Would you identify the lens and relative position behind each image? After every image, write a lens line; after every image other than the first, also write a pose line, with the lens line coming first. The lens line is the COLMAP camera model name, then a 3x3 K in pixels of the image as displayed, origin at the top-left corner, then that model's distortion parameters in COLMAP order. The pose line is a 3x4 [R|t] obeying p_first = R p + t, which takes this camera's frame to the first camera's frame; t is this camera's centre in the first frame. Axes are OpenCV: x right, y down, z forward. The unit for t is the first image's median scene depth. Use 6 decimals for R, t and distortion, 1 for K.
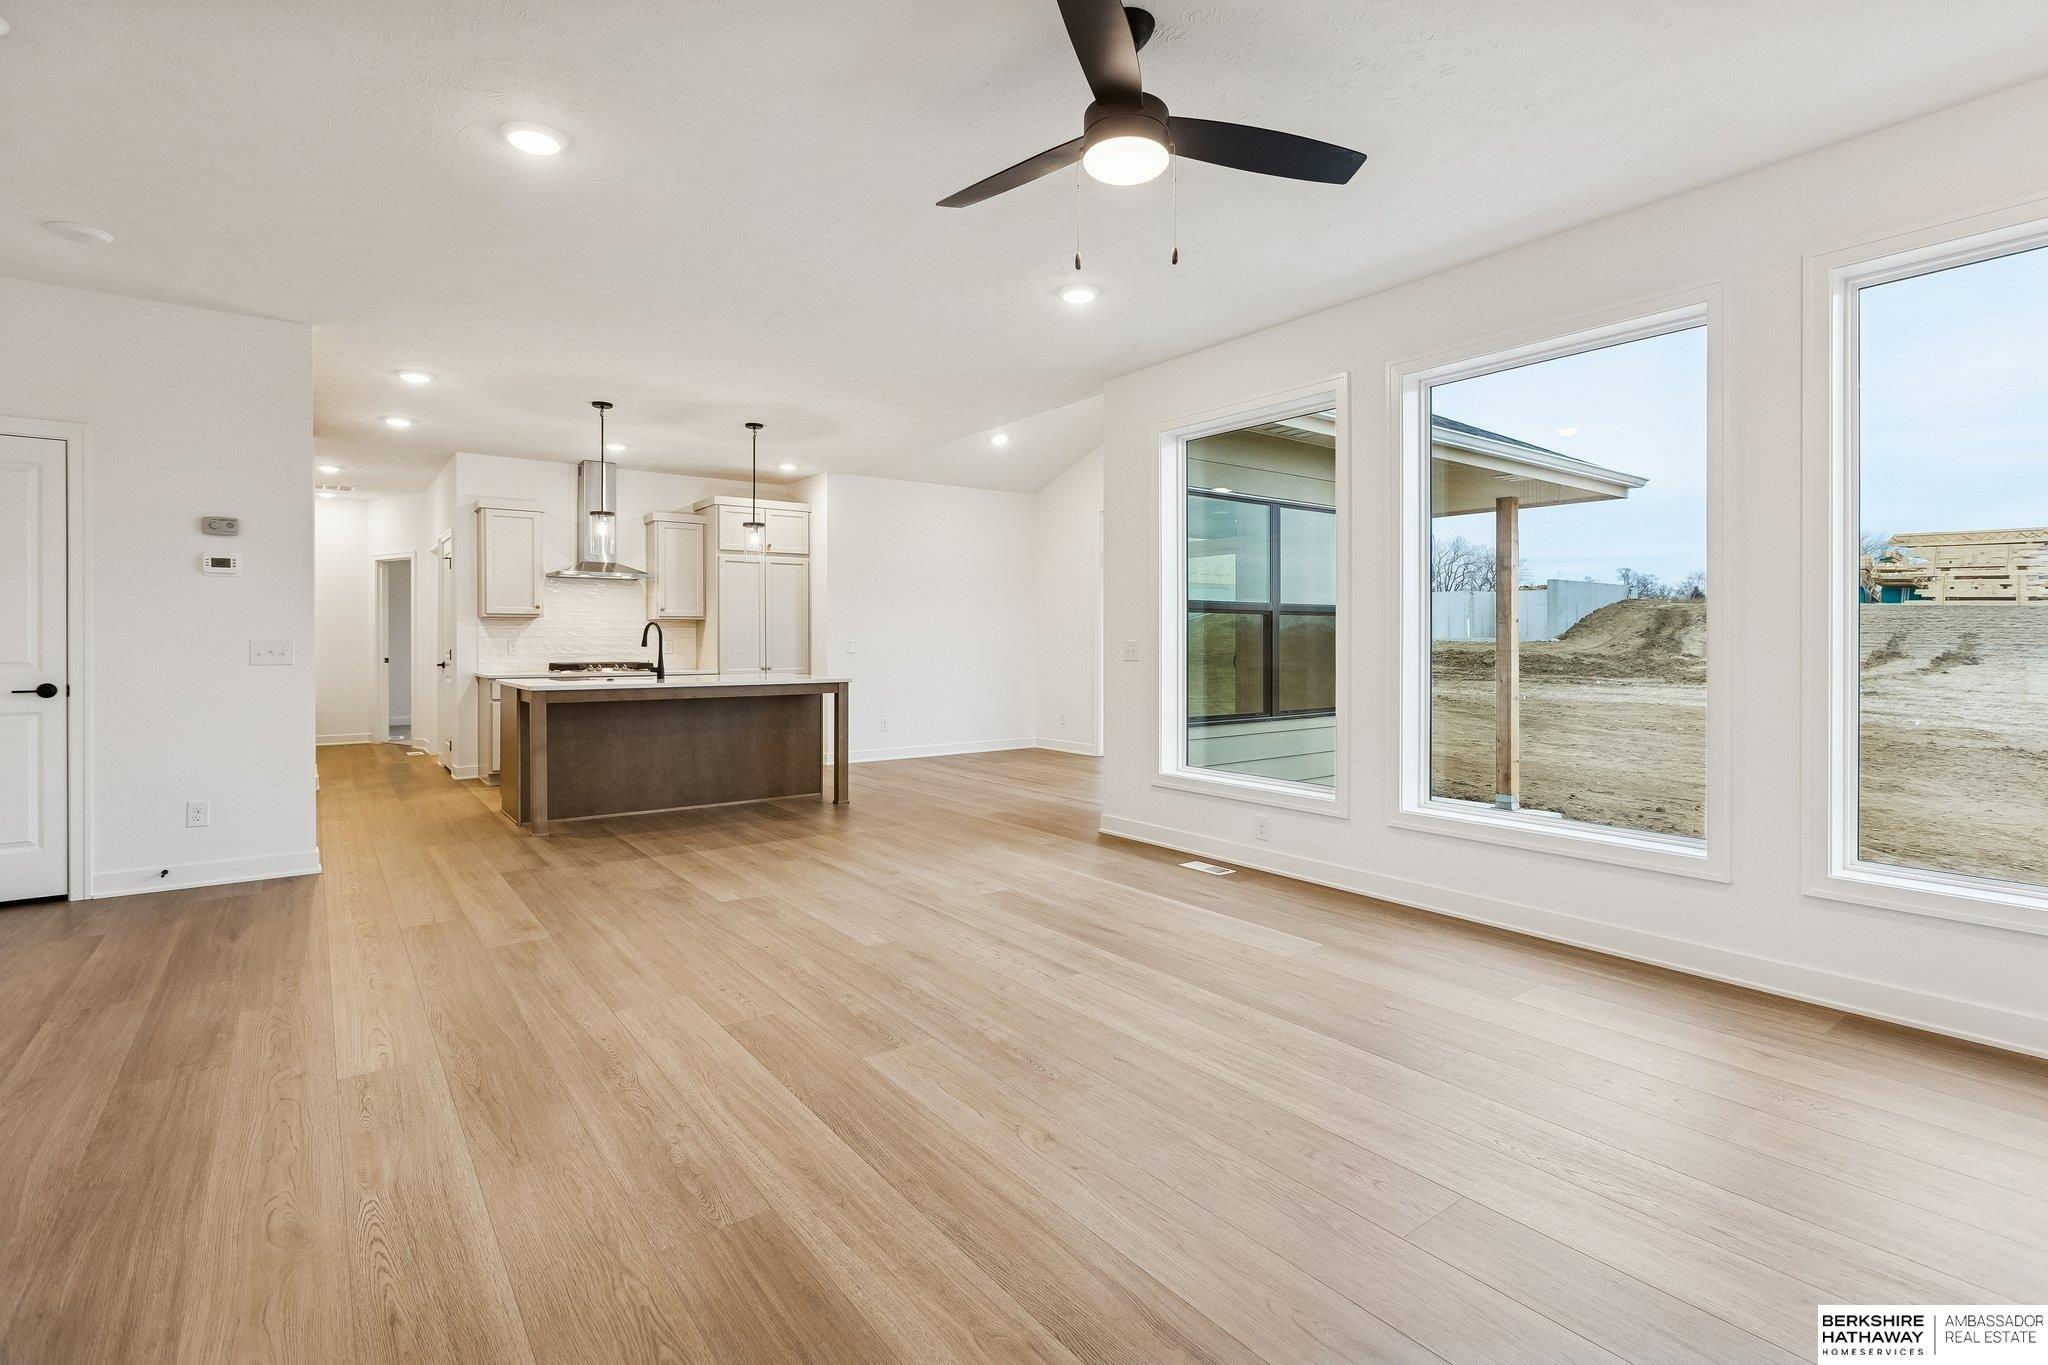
lens RADIAL K [[955.0, 0, 1034.5], [0, 955.0, 647.5], [0, 0, 1]] dist [-0.002528, -0.000433]
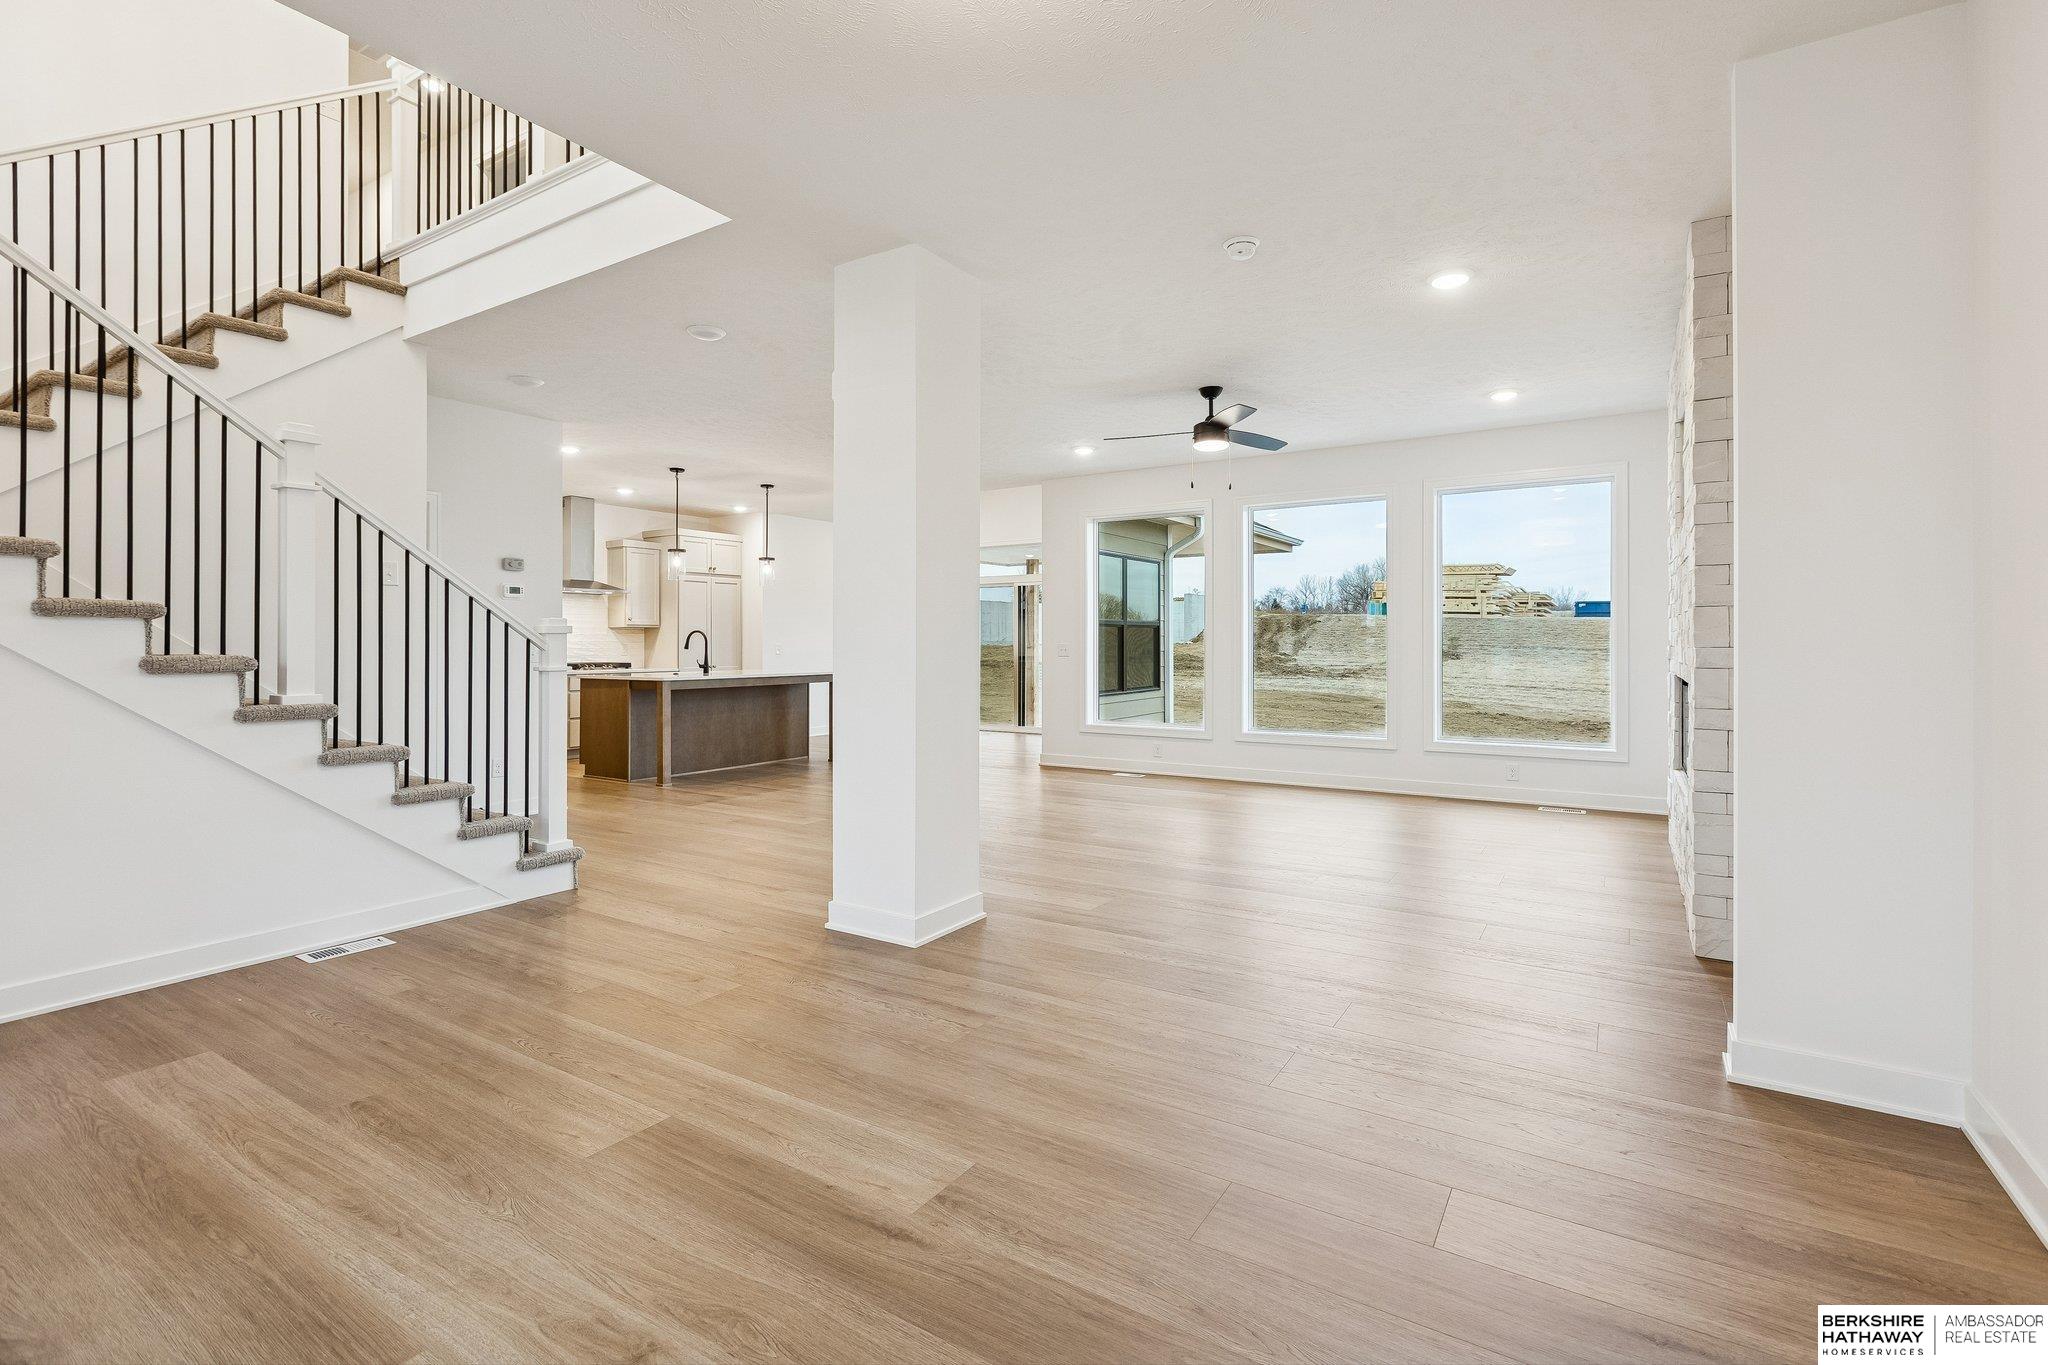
lens RADIAL K [[928.6, 0, 1024.5], [0, 928.6, 647.4], [0, 0, 1]] dist [0.000603, 0.000082]
pose [[0.940434, -0.003685, 0.339957, -0.330324], [0.004779, 0.999986, -0.002381, 0.001533], [-0.339944, 0.003864, 0.940438, -0.301167]]
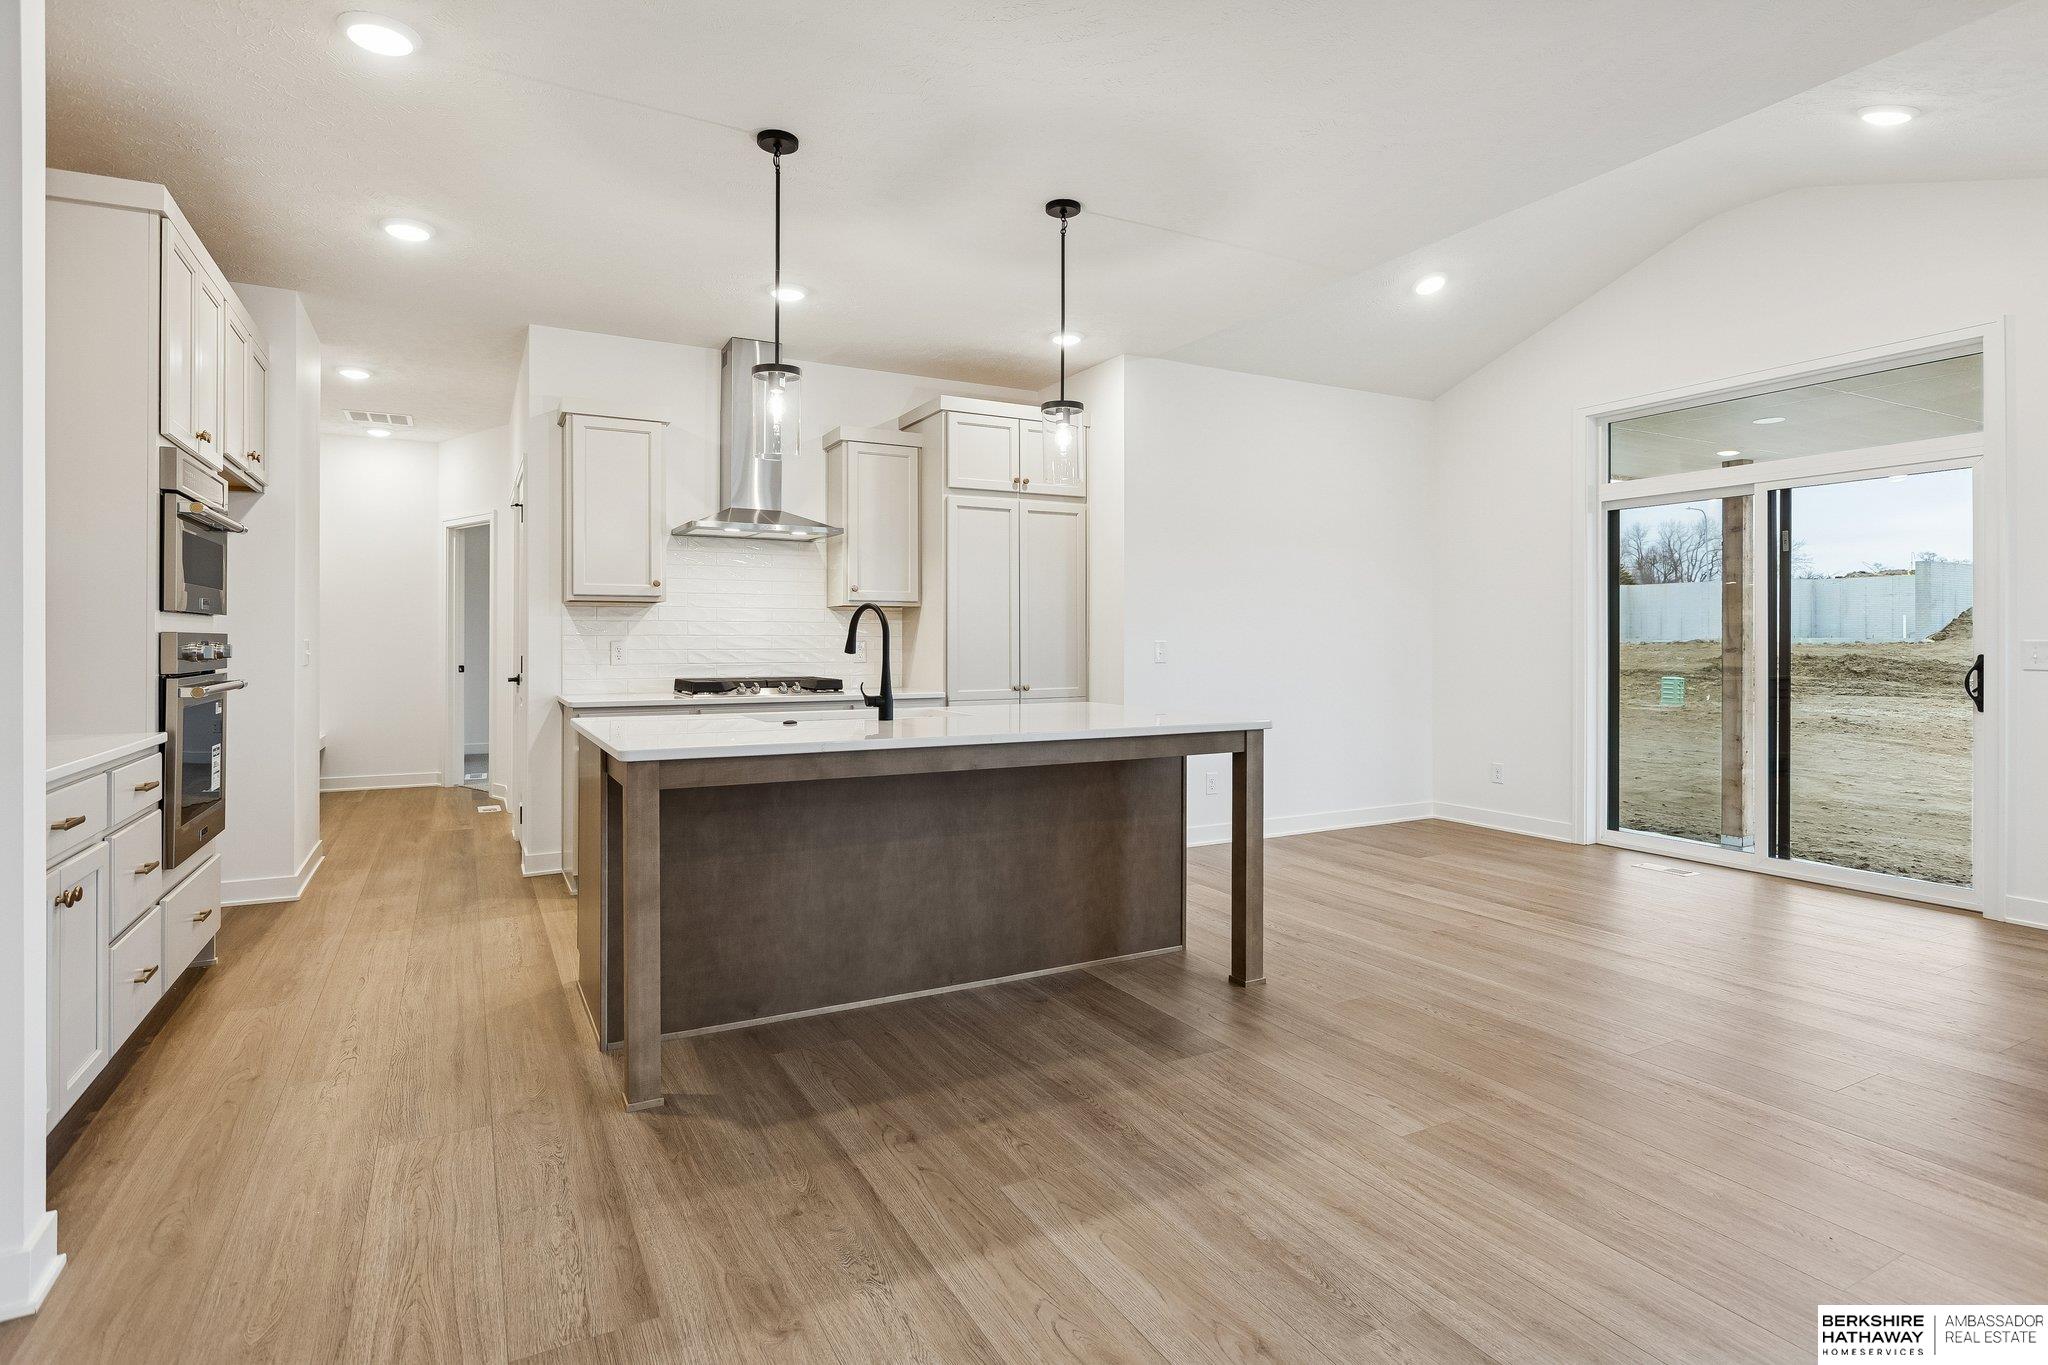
lens RADIAL K [[1039.1, 0, 1039.8], [0, 1039.1, 644.0], [0, 0, 1]] dist [0.002008, 0.000219]
pose [[0.990229, 0.001572, -0.139445, -0.190892], [-0.002097, 0.999991, -0.003619, -0.003443], [0.139438, 0.003876, 0.990223, 0.385646]]
